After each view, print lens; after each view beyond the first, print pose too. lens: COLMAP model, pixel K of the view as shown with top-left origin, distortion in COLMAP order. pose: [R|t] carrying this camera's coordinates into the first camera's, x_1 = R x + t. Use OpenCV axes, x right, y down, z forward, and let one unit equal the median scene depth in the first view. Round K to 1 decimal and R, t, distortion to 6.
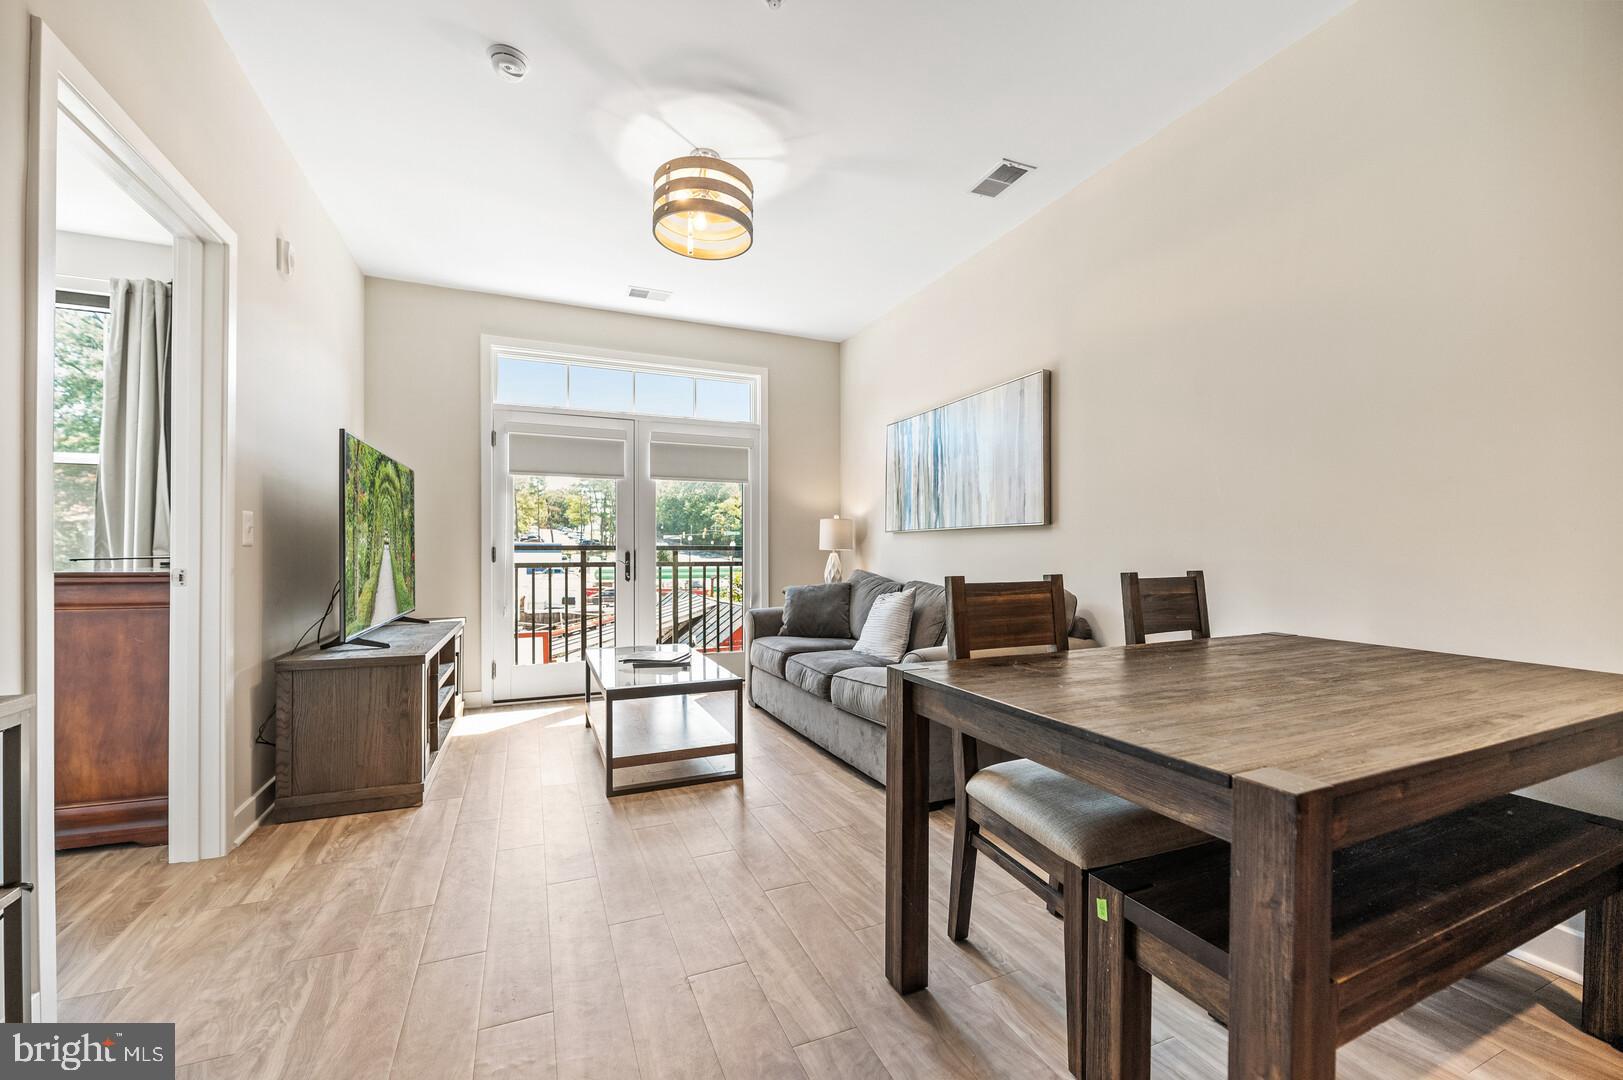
lens RADIAL K [[648.6, 0, 809.4], [0, 648.6, 547.3], [0, 0, 1]] dist [-0.000983, -0.002503]
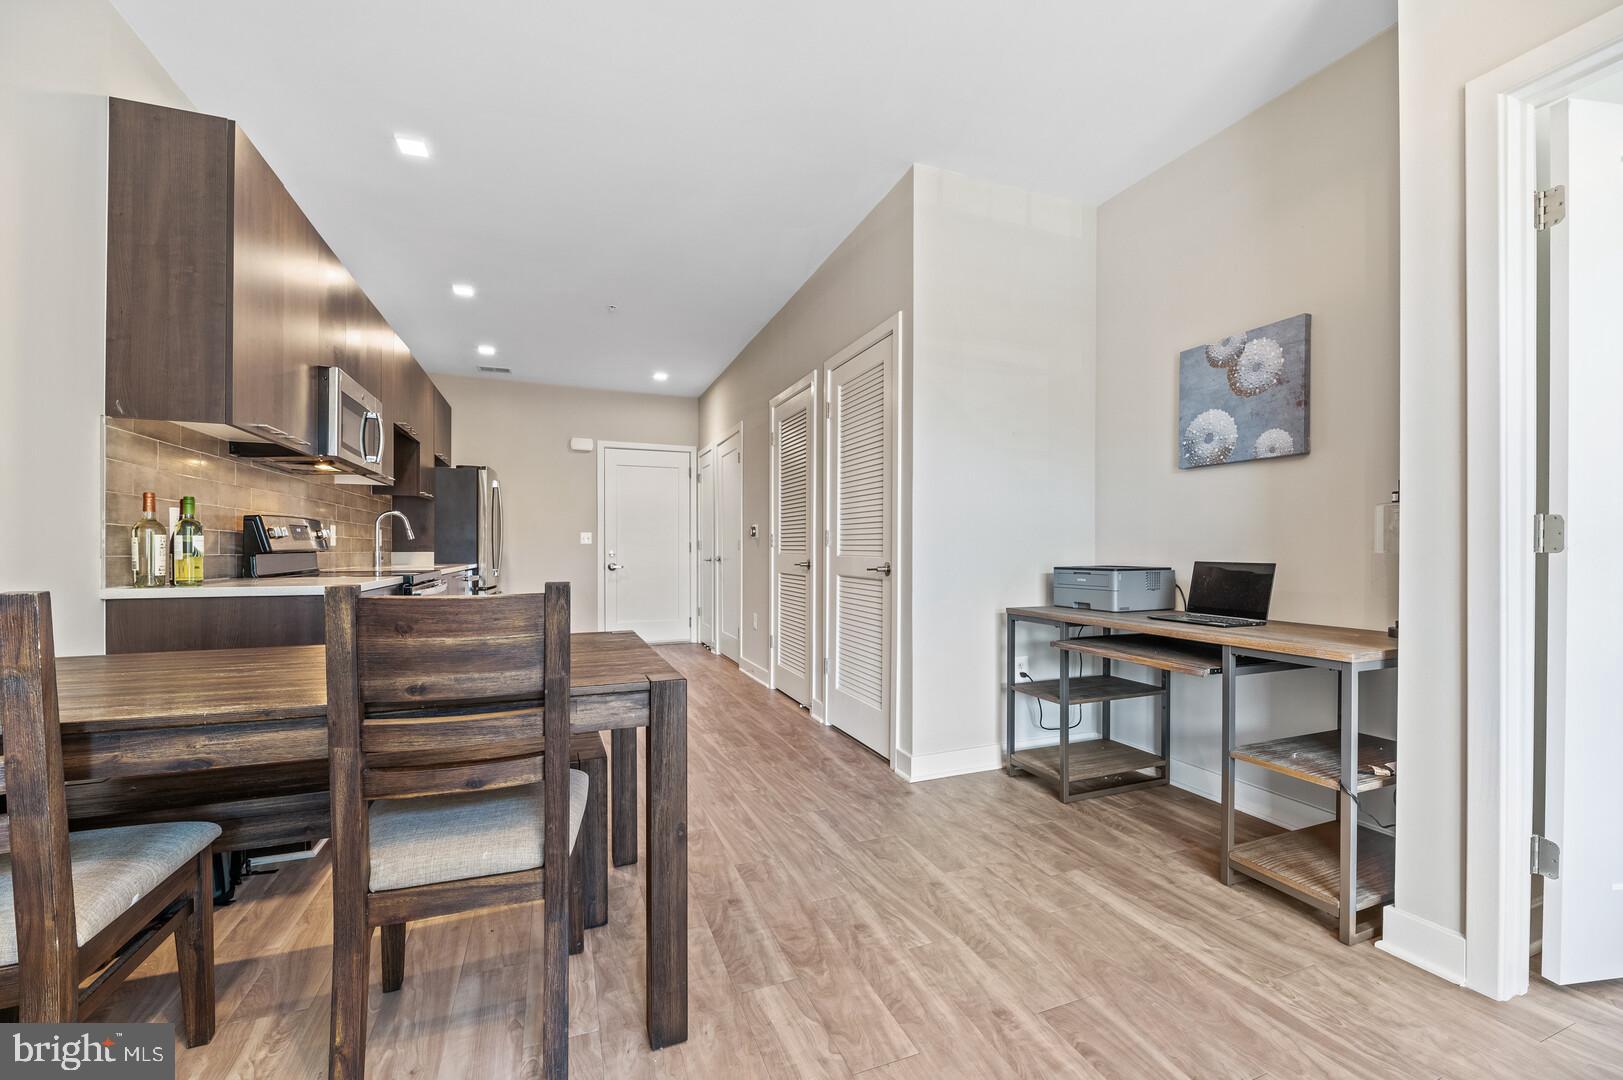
lens RADIAL K [[648.5, 0, 806.8], [0, 648.5, 554.8], [0, 0, 1]] dist [-0.006104, -0.000309]
pose [[-0.999158, -0.004379, 0.040784, -0.028586], [-0.004284, 0.999988, 0.002412, 0.005153], [-0.040794, 0.002235, -0.999165, 0.725550]]
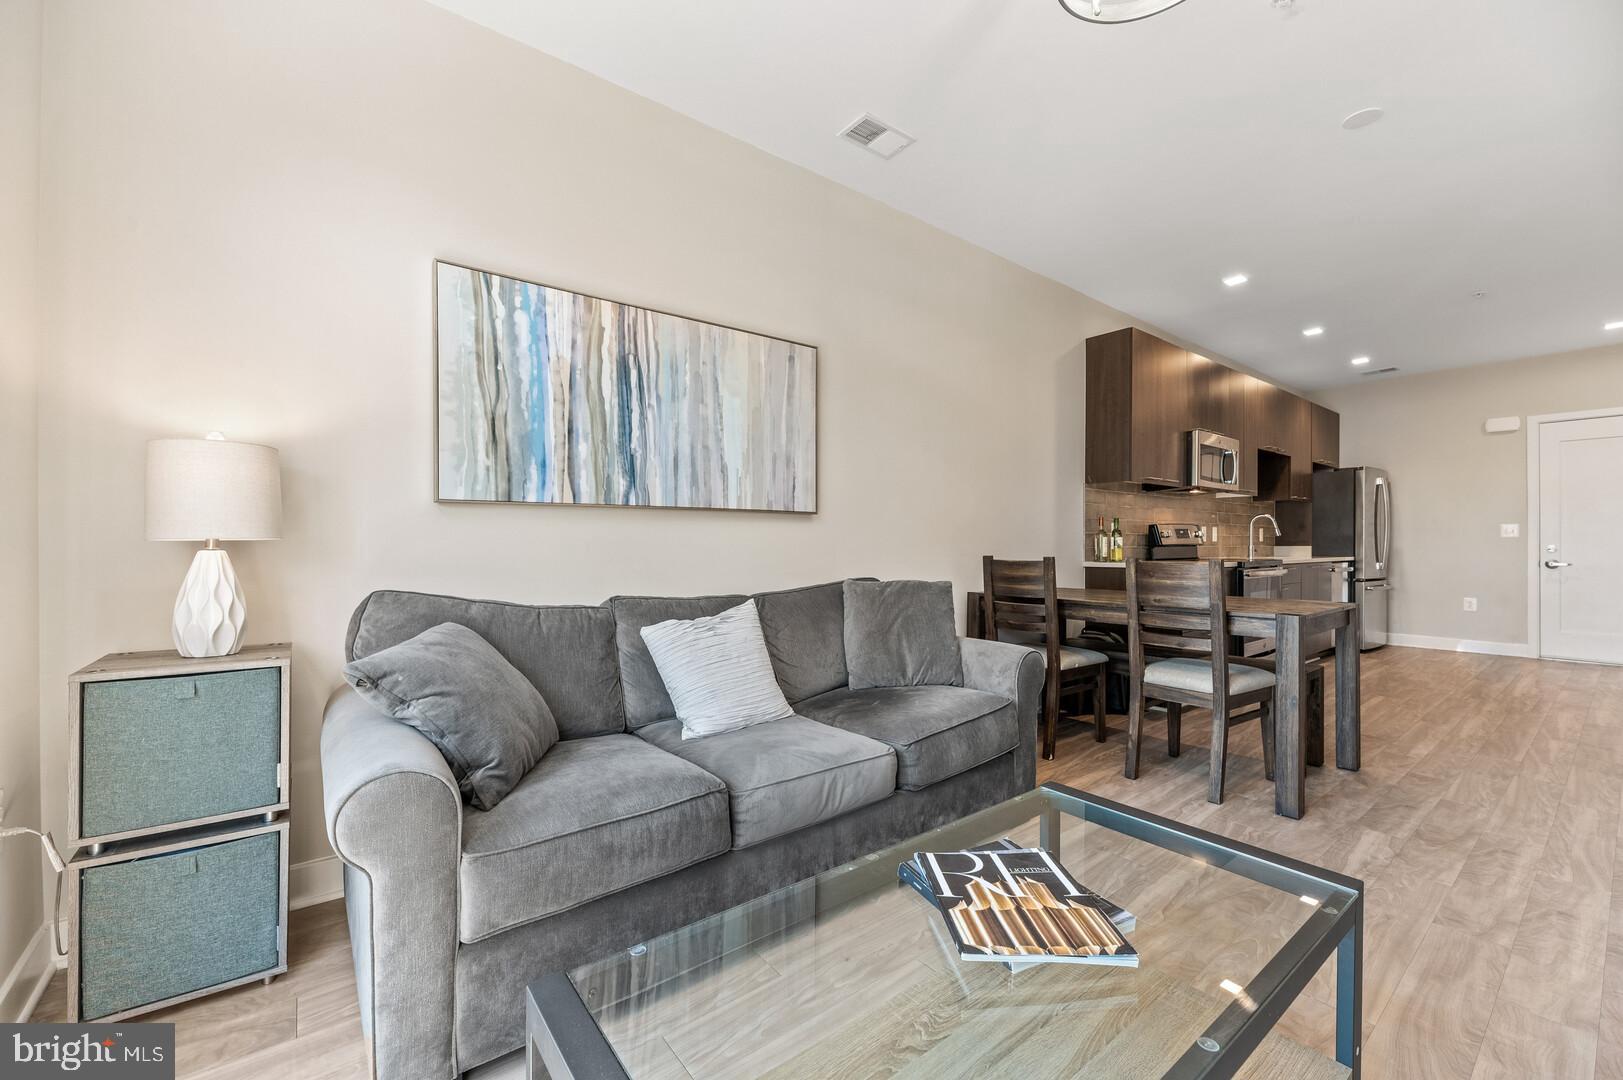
lens RADIAL K [[655.1, 0, 812.7], [0, 655.1, 543.4], [0, 0, 1]] dist [-0.000701, -0.000289]
pose [[-0.254753, -0.000235, 0.967006, -0.431363], [-0.004039, 0.999992, -0.000821, 0.005655], [-0.966998, -0.004114, -0.254751, 0.986851]]
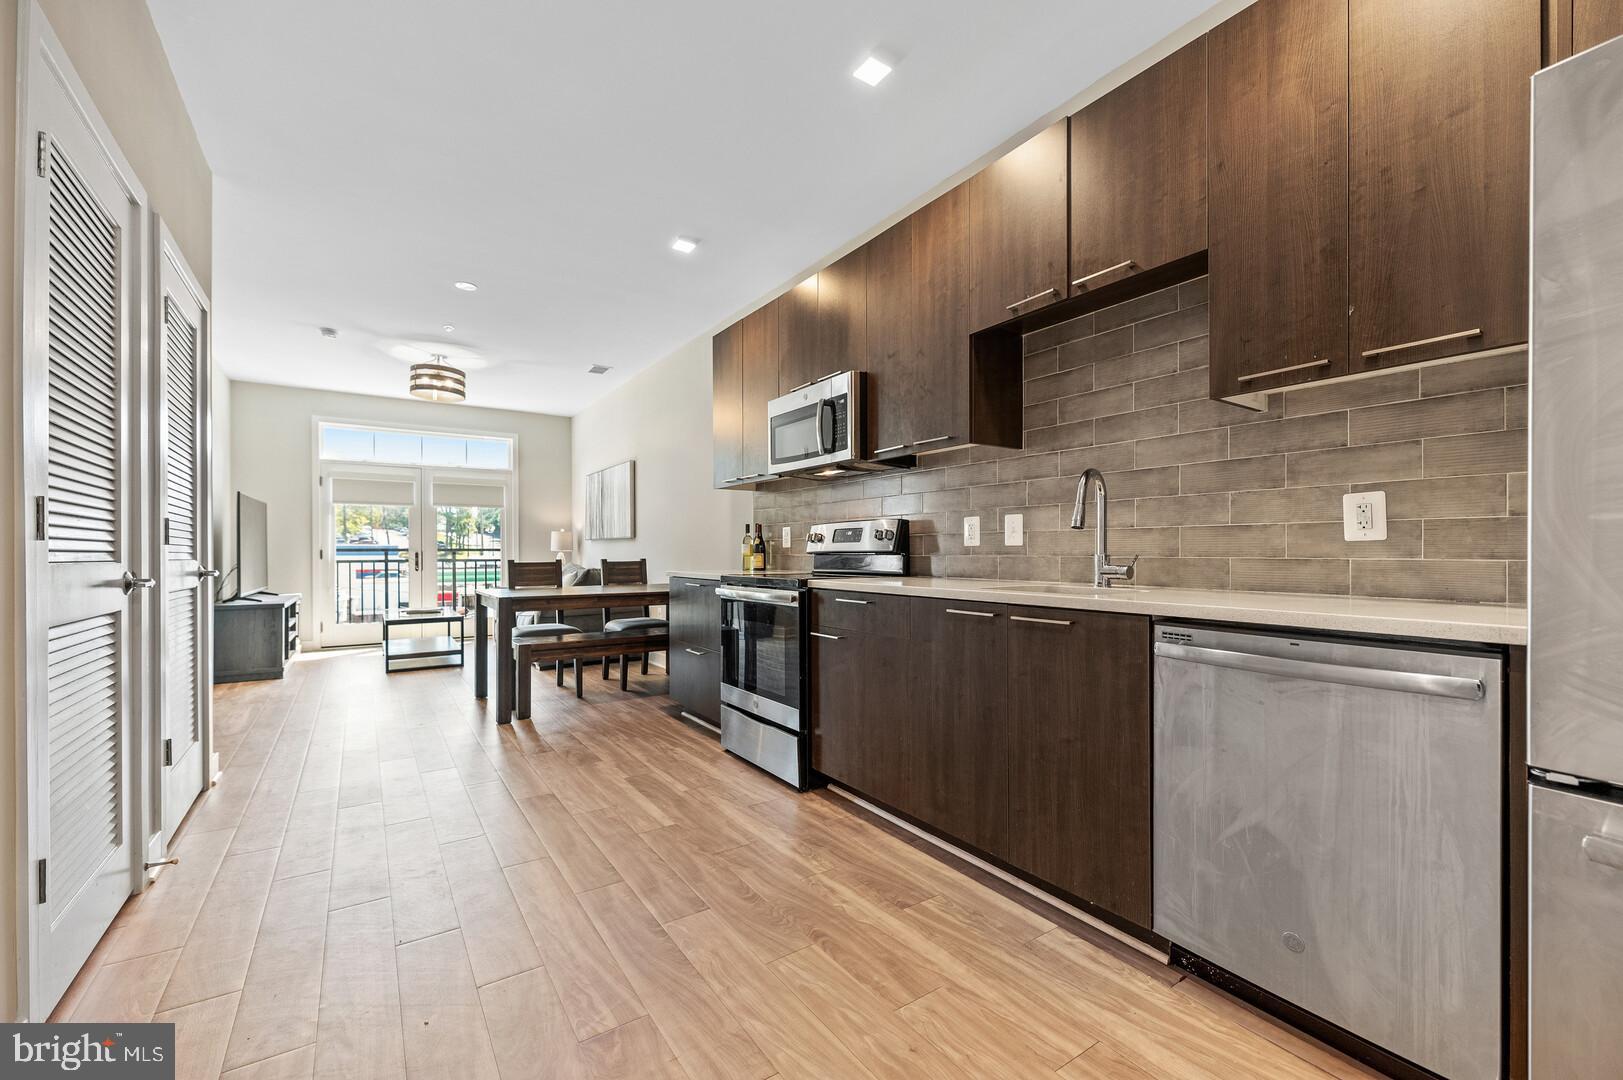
lens RADIAL K [[659.7, 0, 807.5], [0, 659.7, 546.1], [0, 0, 1]] dist [0.000390, -0.000229]
pose [[0.982486, -0.003032, 0.186312, 0.410730], [0.003616, 0.999990, -0.002798, -0.001080], [-0.186302, 0.003422, 0.982487, -0.870136]]
